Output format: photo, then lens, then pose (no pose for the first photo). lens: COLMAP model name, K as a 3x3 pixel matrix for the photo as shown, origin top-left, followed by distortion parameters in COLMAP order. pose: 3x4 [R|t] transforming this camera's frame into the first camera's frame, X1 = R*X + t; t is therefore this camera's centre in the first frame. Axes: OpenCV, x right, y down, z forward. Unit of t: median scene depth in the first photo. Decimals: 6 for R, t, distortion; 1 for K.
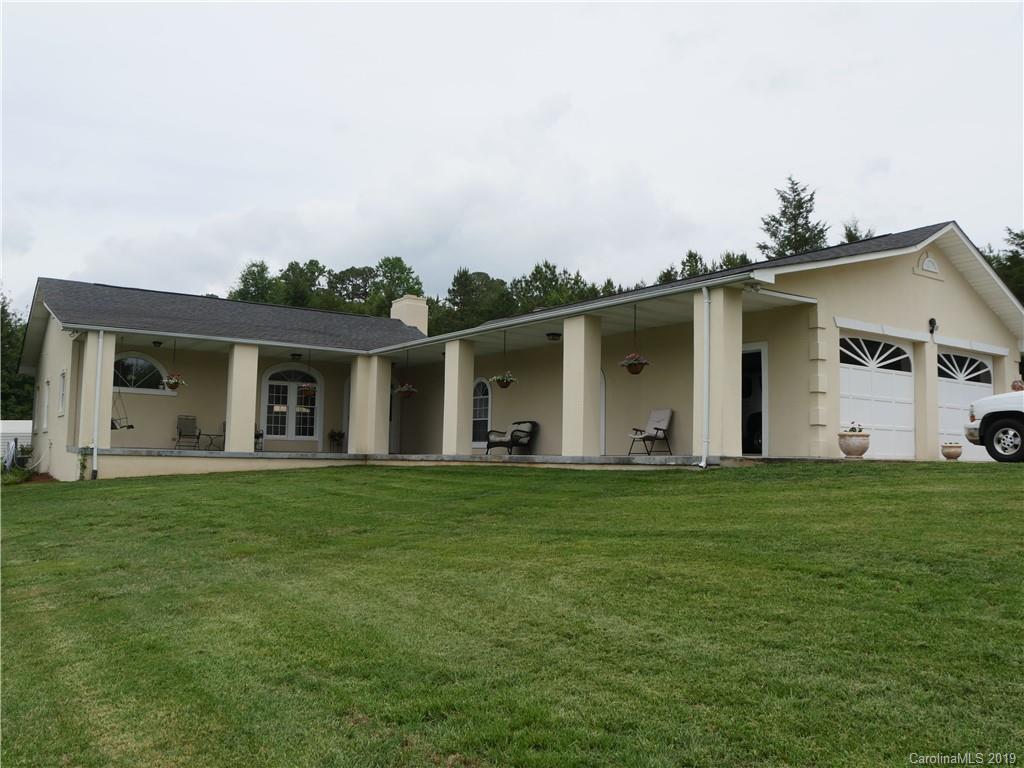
lens RADIAL K [[846.1, 0, 512.6], [0, 846.1, 380.9], [0, 0, 1]] dist [-0.037221, 0.006396]
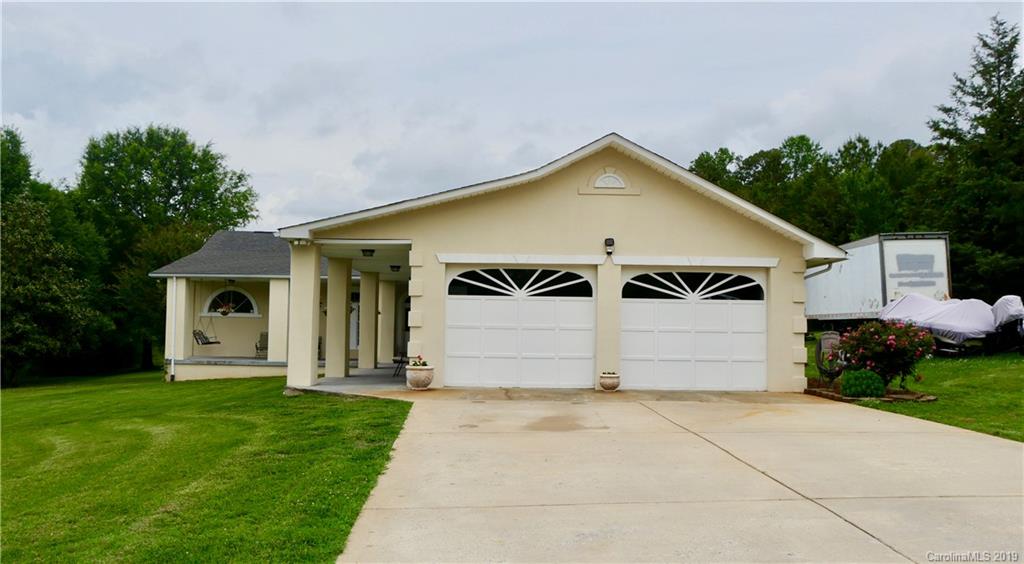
lens RADIAL K [[818.3, 0, 511.8], [0, 818.3, 291.1], [0, 0, 1]] dist [-0.018862, 0.006492]
pose [[0.842914, -0.034309, -0.536954, 0.744429], [0.053615, 0.998354, 0.020375, -0.033809], [0.535371, -0.045963, 0.843365, 0.139747]]
